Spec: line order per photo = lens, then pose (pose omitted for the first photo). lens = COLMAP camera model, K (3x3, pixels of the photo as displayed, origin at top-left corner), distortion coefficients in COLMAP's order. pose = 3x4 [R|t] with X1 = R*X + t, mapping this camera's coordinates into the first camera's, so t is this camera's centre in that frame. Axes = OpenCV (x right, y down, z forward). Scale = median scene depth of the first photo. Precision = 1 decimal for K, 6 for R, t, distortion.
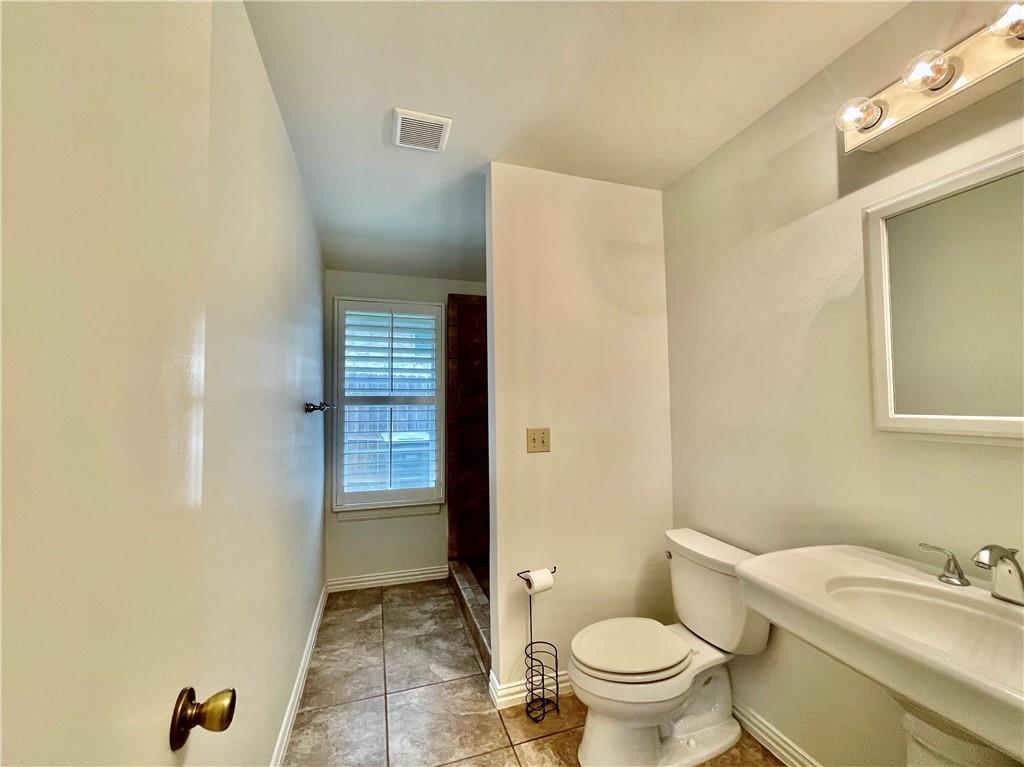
lens RADIAL K [[425.5, 0, 515.4], [0, 425.5, 386.6], [0, 0, 1]] dist [-0.004458, 0.002701]
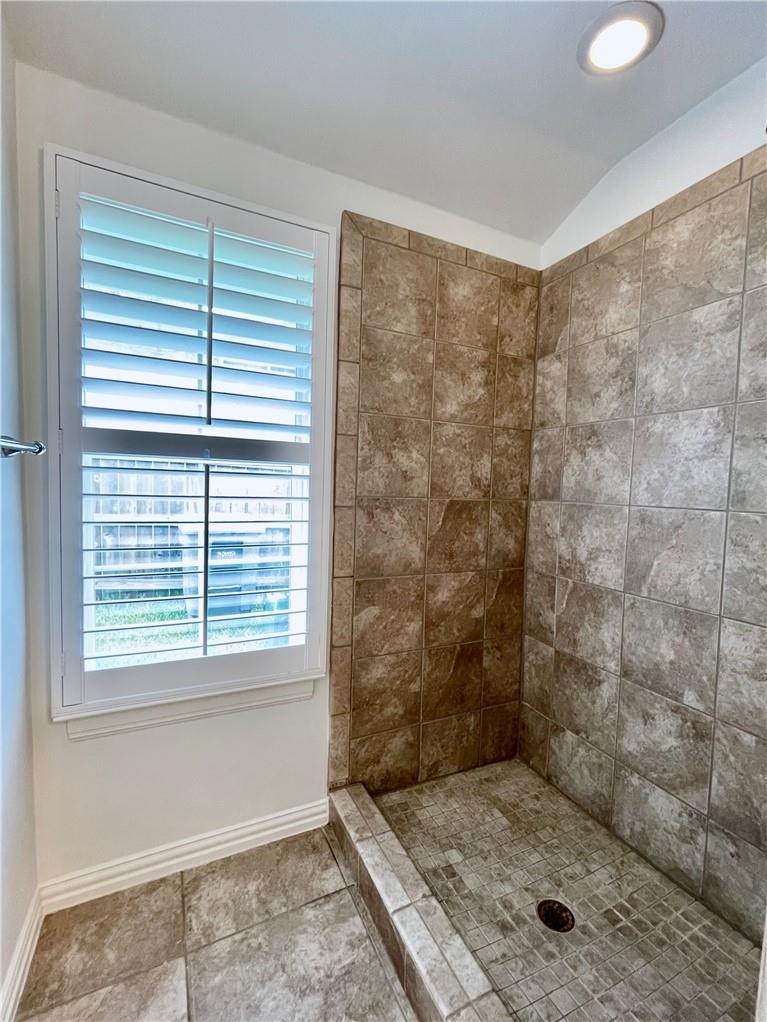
lens RADIAL K [[424.7, 0, 378.3], [0, 424.7, 511.1], [0, 0, 1]] dist [-0.004458, 0.002701]
pose [[0.988842, 0.029615, 0.145992, -0.189002], [-0.044146, 0.994274, 0.097320, 0.047789], [-0.142274, -0.102679, 0.984487, 0.574483]]
